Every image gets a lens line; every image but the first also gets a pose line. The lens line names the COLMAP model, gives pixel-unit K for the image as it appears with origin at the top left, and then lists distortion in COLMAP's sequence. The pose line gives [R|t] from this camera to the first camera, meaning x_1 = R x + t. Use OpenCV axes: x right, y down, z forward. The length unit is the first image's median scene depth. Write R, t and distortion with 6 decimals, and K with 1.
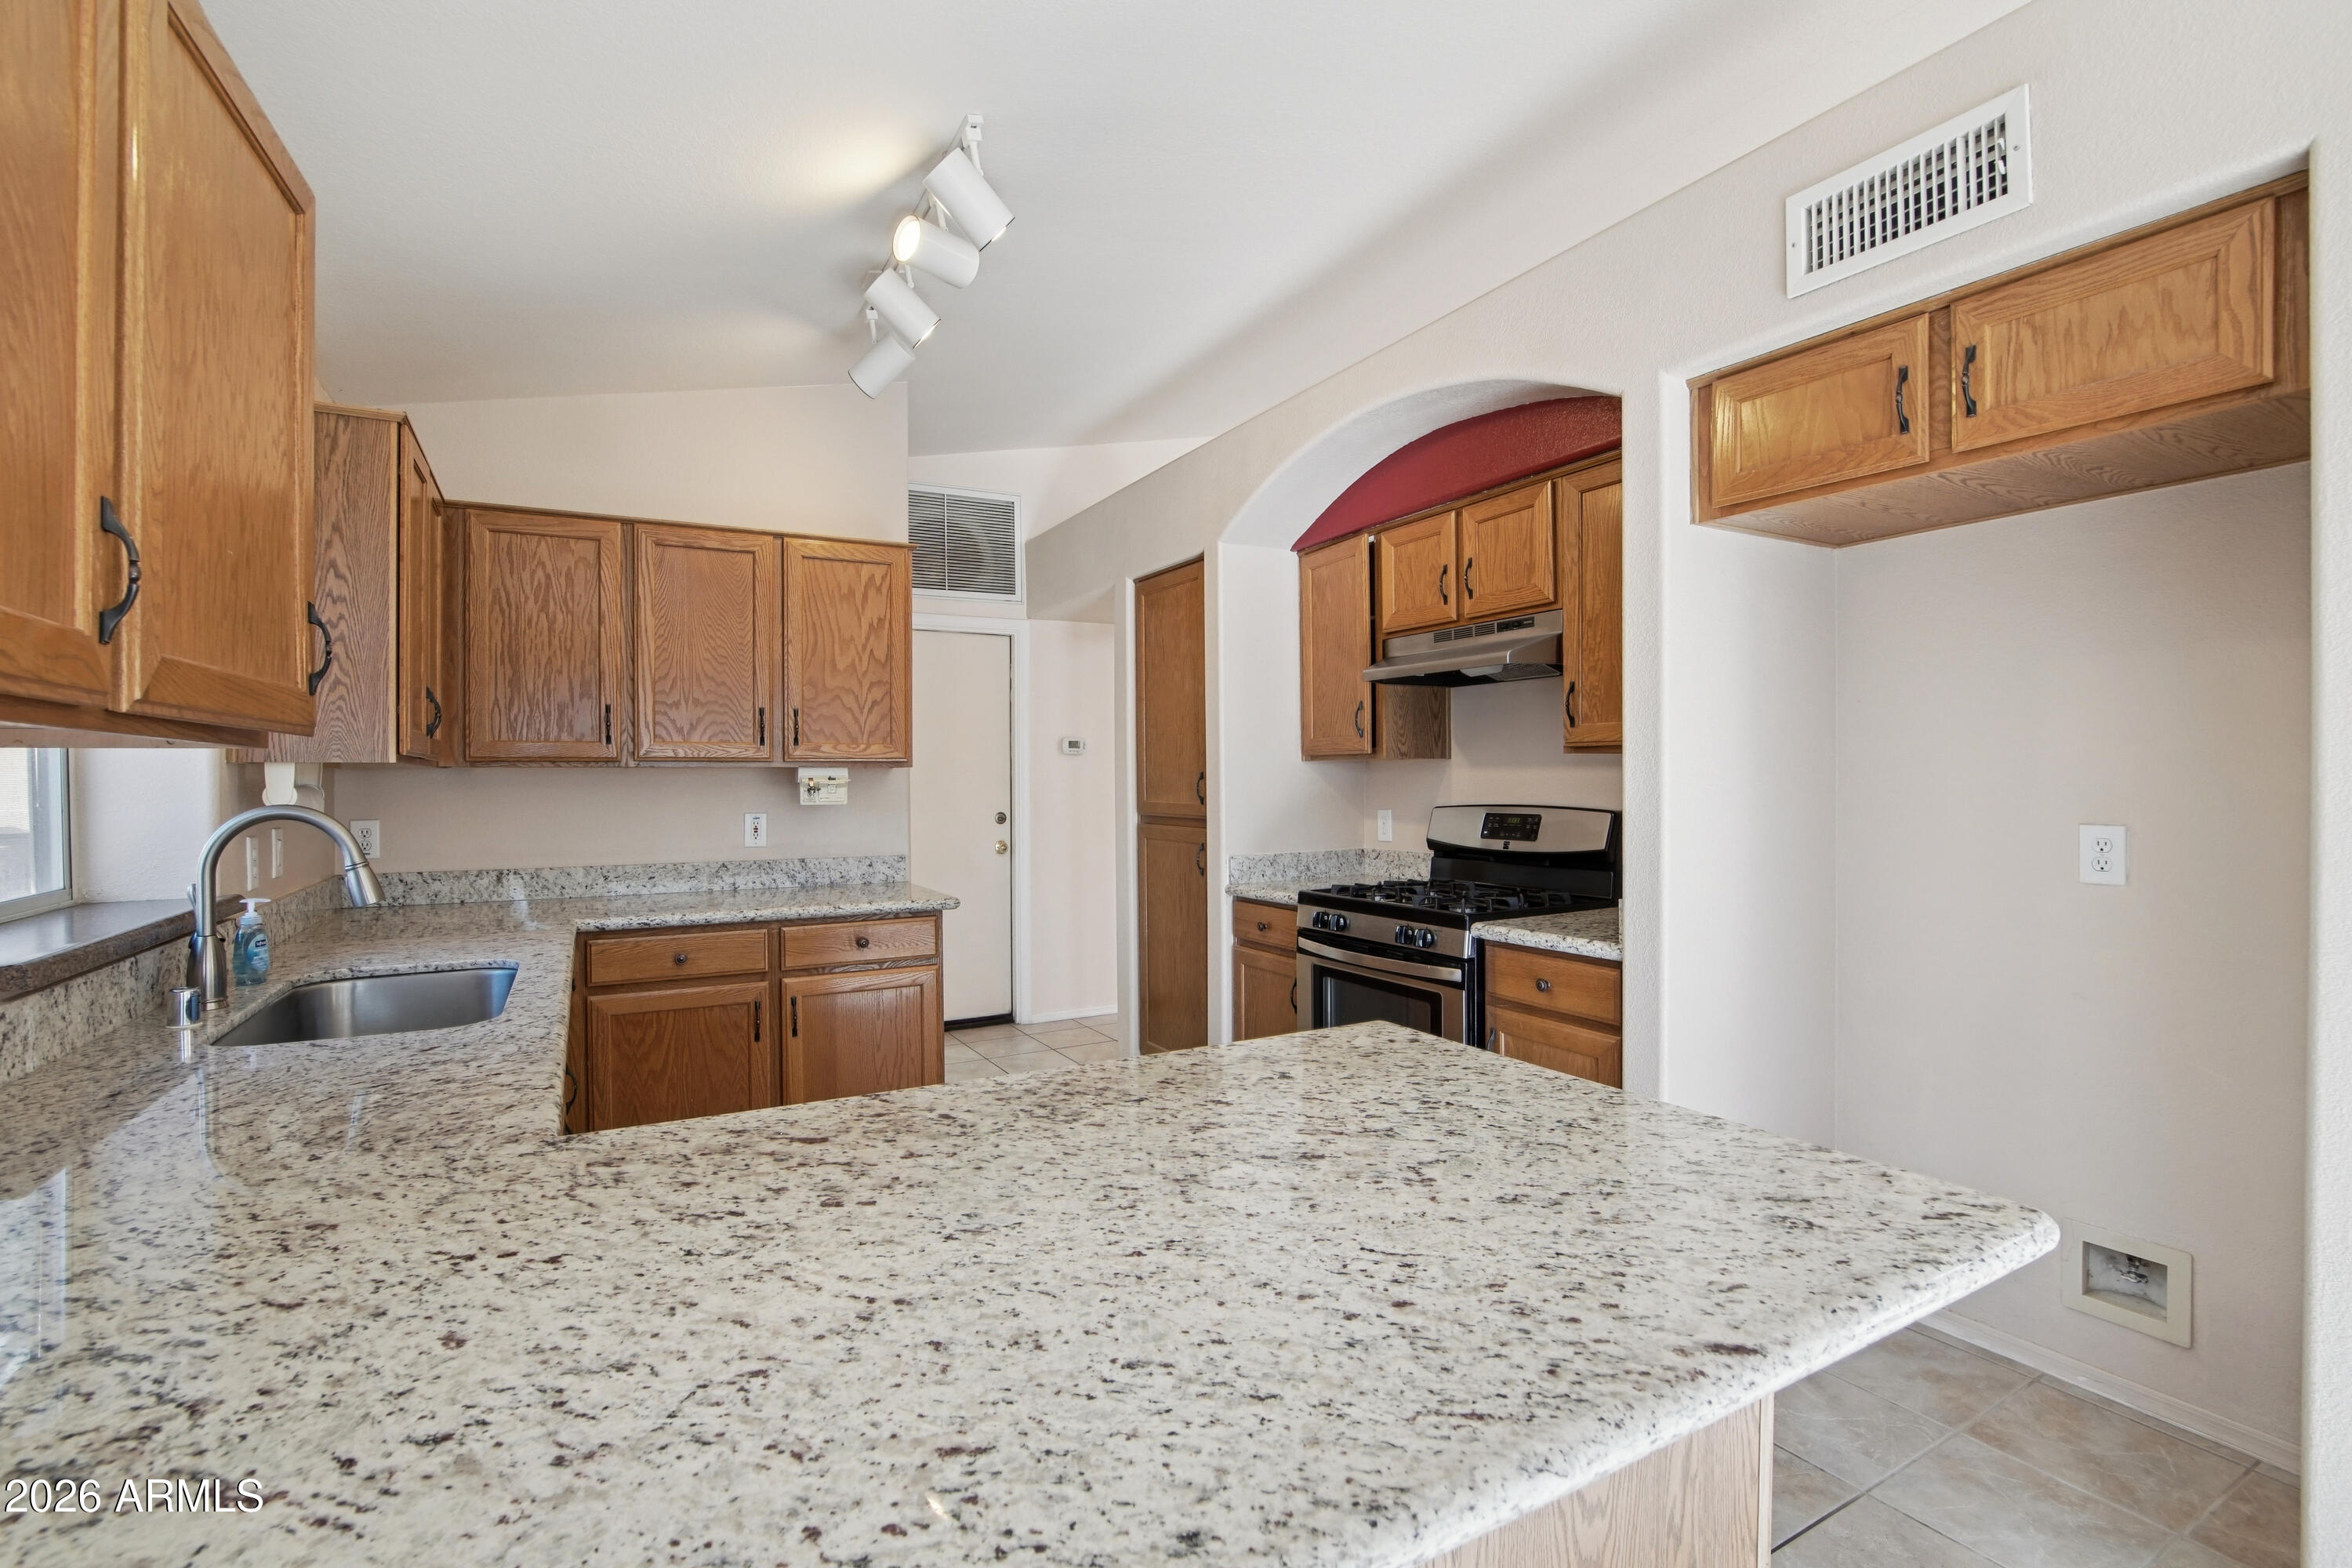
lens RADIAL K [[1079.1, 0, 1178.6], [0, 1079.1, 774.3], [0, 0, 1]] dist [-0.043402, 0.008375]
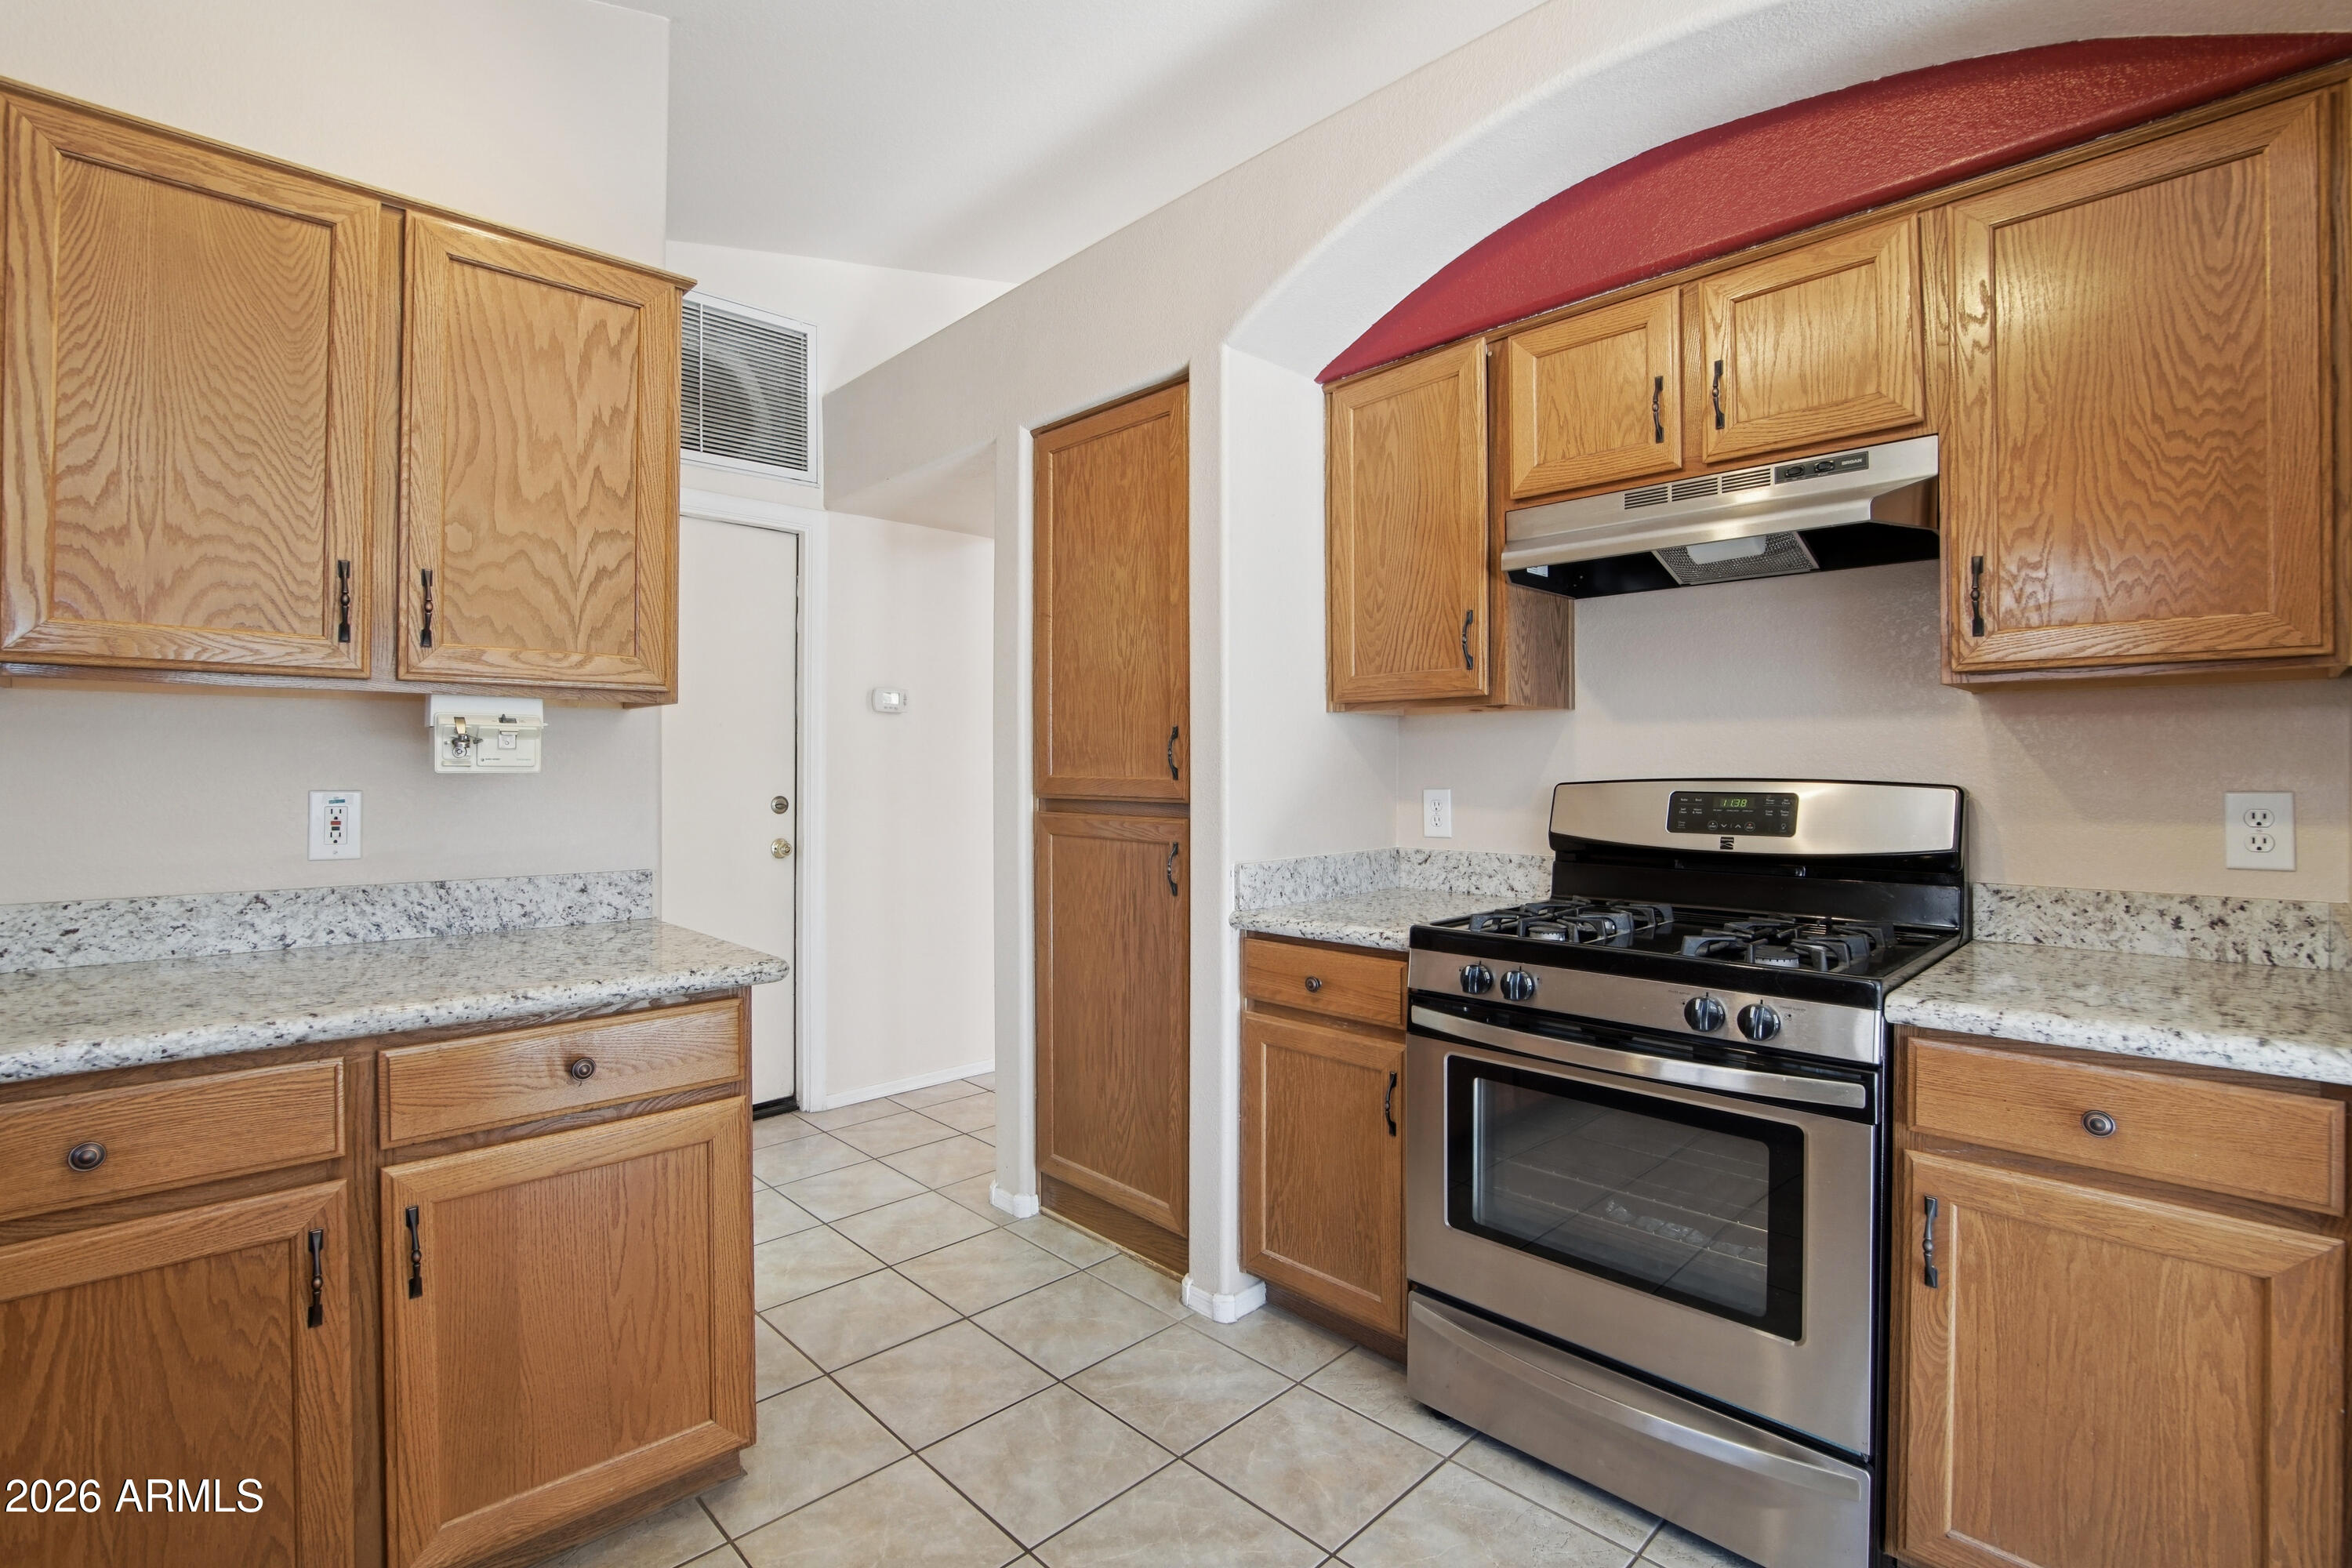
lens RADIAL K [[1079.1, 0, 1163.5], [0, 1079.1, 762.5], [0, 0, 1]] dist [-0.043402, 0.008375]
pose [[0.968575, 0.008649, 0.248573, -0.157215], [-0.007929, 0.999961, -0.003898, 0.023601], [-0.248597, 0.001805, 0.968605, 0.467972]]
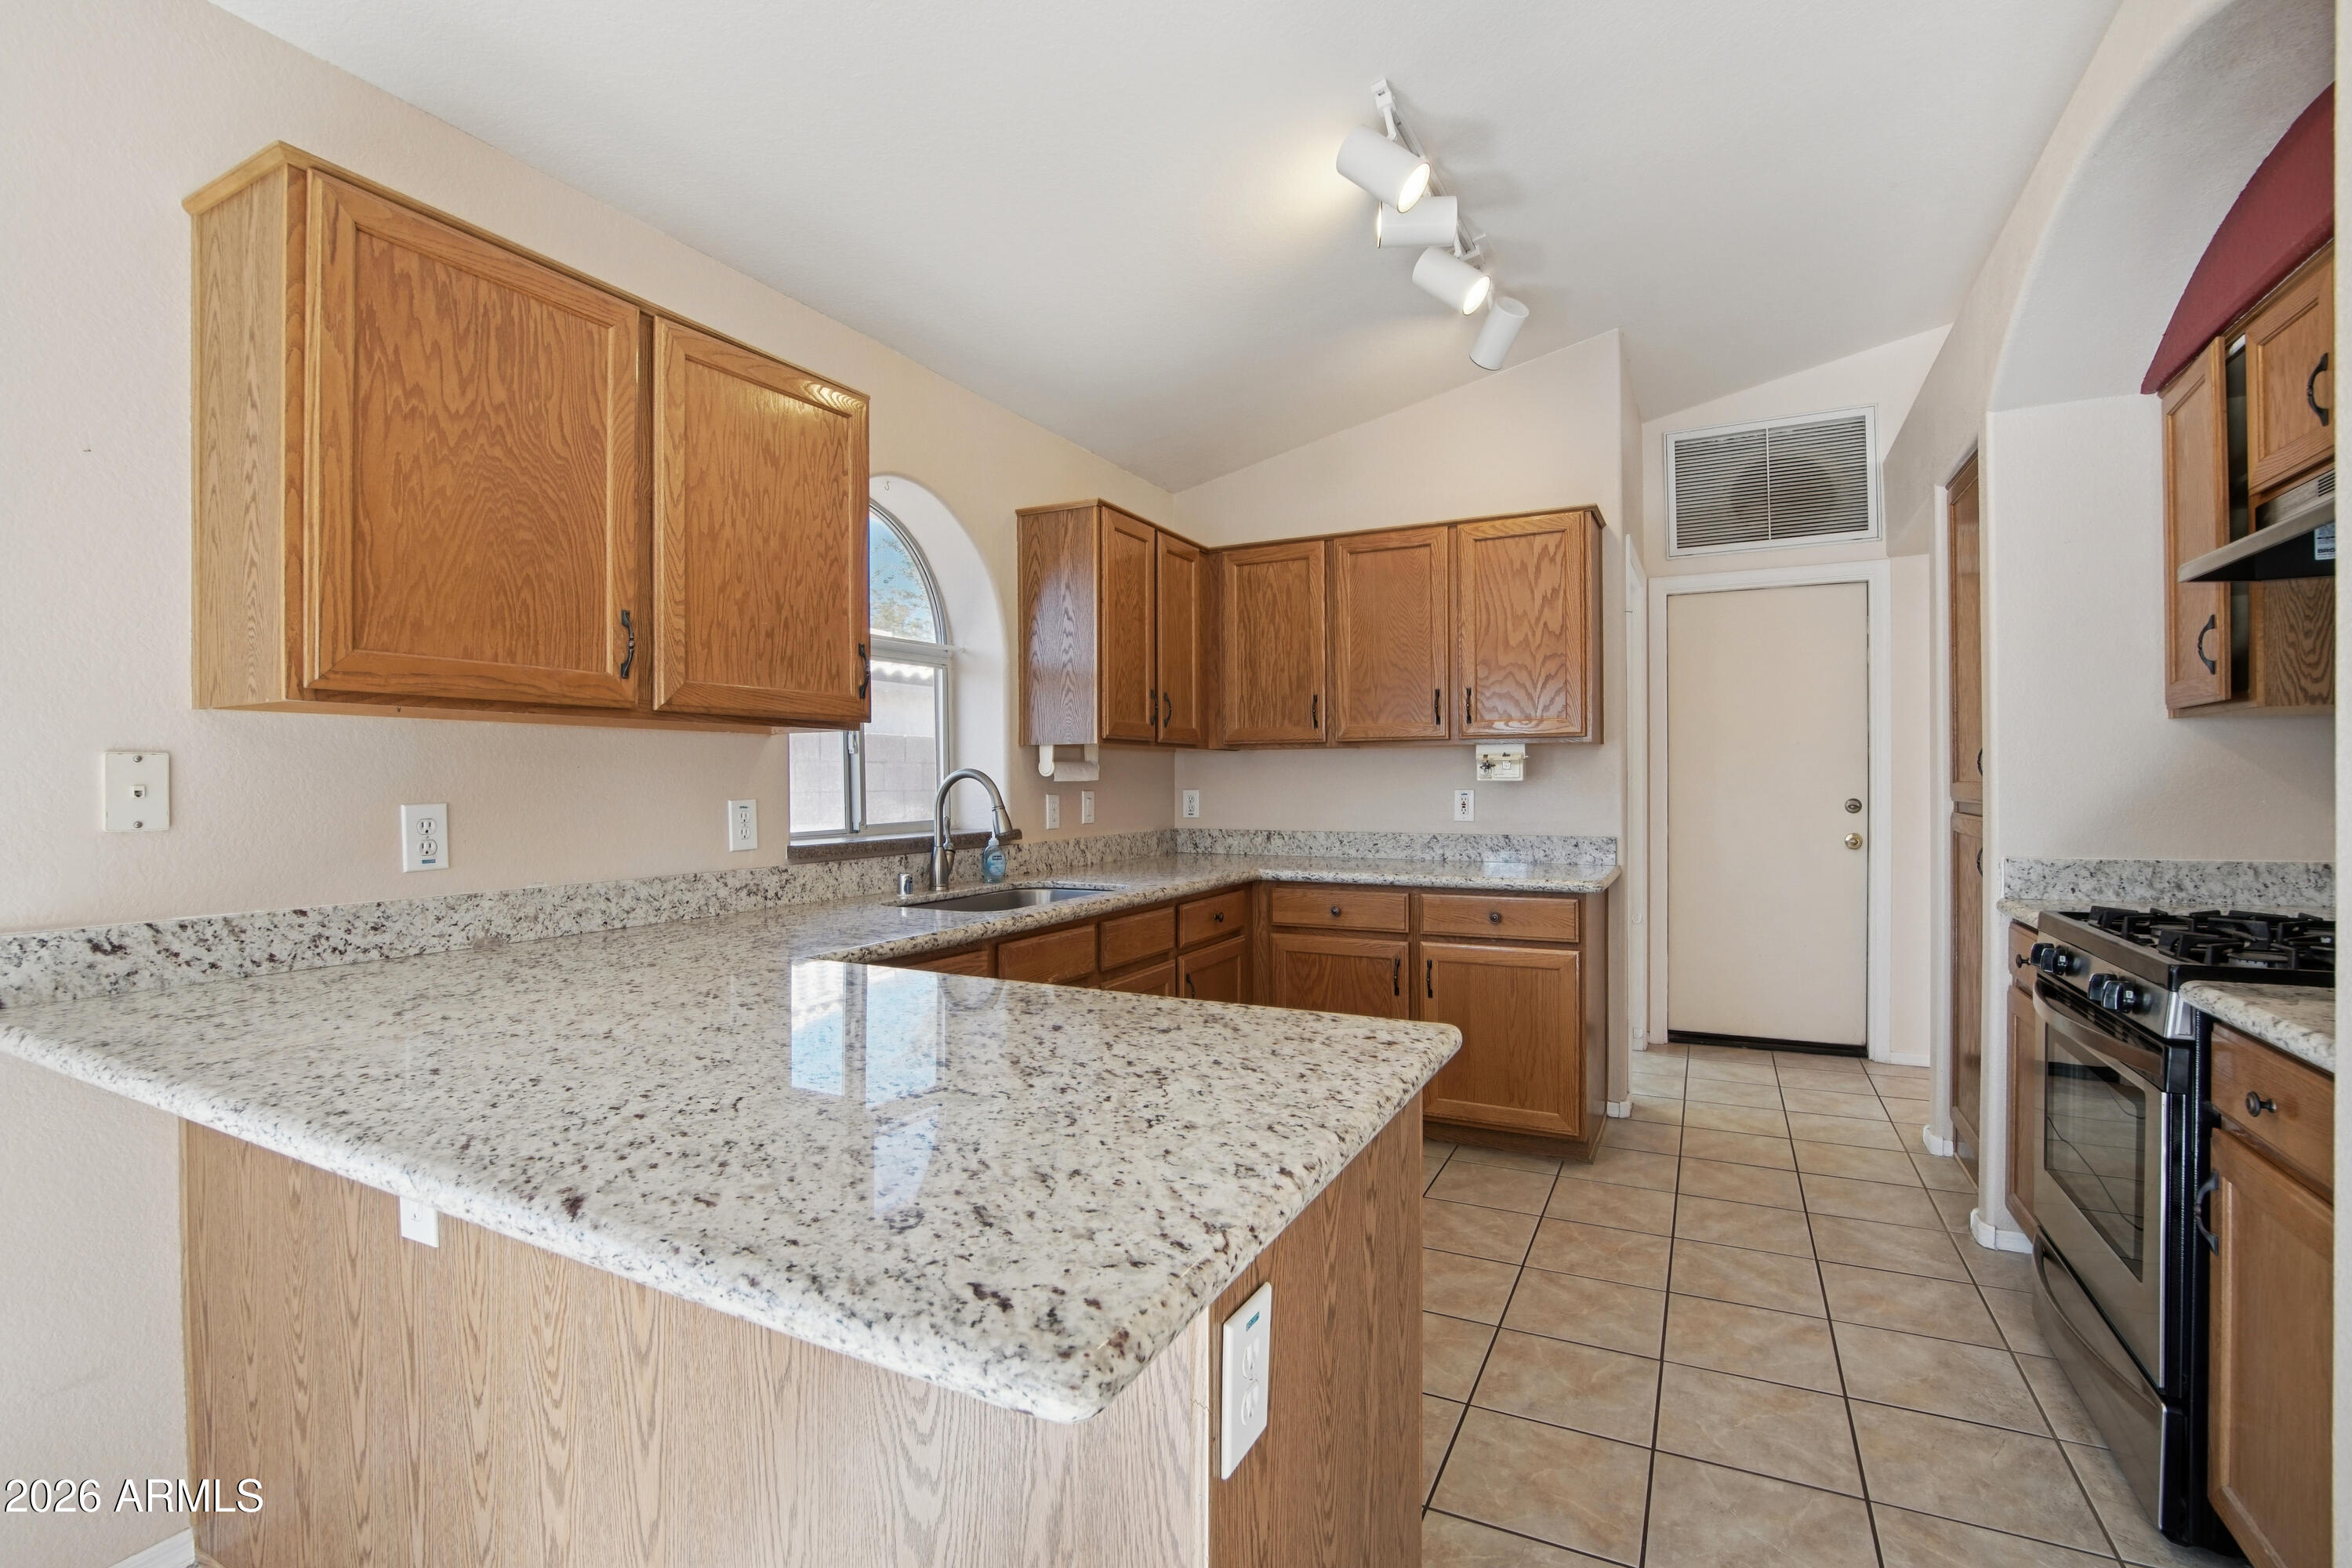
lens RADIAL K [[1079.1, 0, 1154.6], [0, 1079.1, 789.4], [0, 0, 1]] dist [-0.043402, 0.008375]
pose [[0.537936, 0.010164, -0.842924, 0.358168], [0.005750, 0.999860, 0.015726, 0.018783], [0.842966, -0.013307, 0.537803, 0.184661]]
